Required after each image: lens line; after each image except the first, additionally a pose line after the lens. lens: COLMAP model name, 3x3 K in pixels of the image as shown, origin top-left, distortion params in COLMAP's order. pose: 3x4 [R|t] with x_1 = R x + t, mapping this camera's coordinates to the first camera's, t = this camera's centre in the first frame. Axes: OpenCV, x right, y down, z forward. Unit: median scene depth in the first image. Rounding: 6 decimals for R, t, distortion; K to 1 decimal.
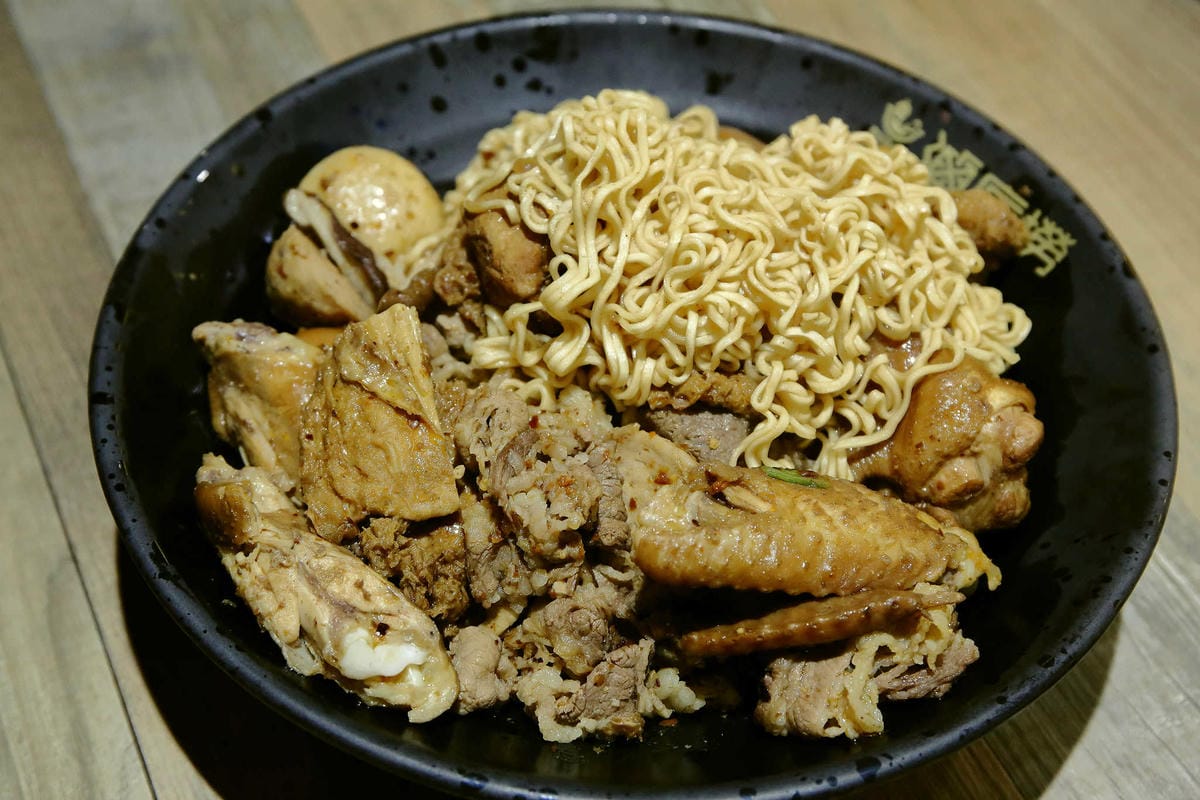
lens RADIAL K [[2107.6, 0, 600.0], [0, 2107.6, 400.0], [0, 0, 1]] dist [-0.001136, -0.042757]
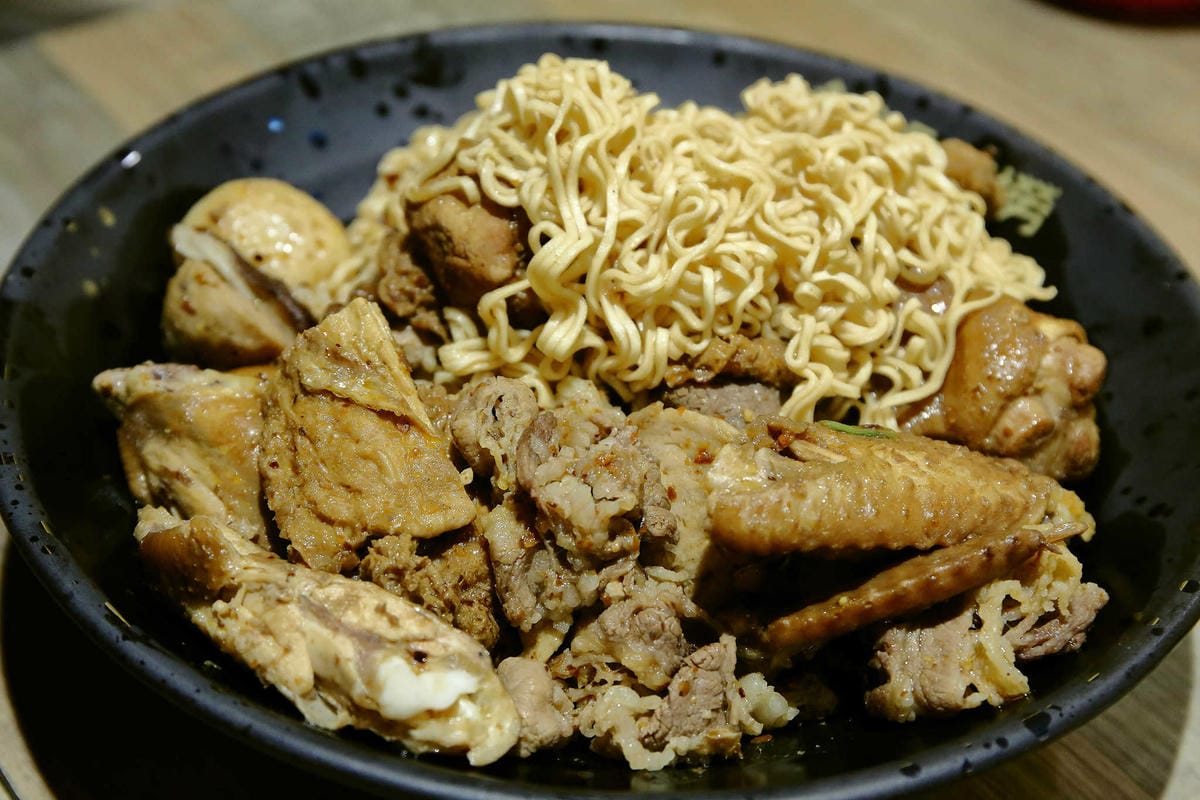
lens RADIAL K [[2178.4, 0, 600.0], [0, 2178.4, 400.0], [0, 0, 1]] dist [0.008609, 0.056559]
pose [[0.974495, -0.114900, 0.192763, -0.174995], [0.146778, 0.976111, -0.160197, 0.147528], [-0.169751, 0.184405, 0.968080, 0.154468]]
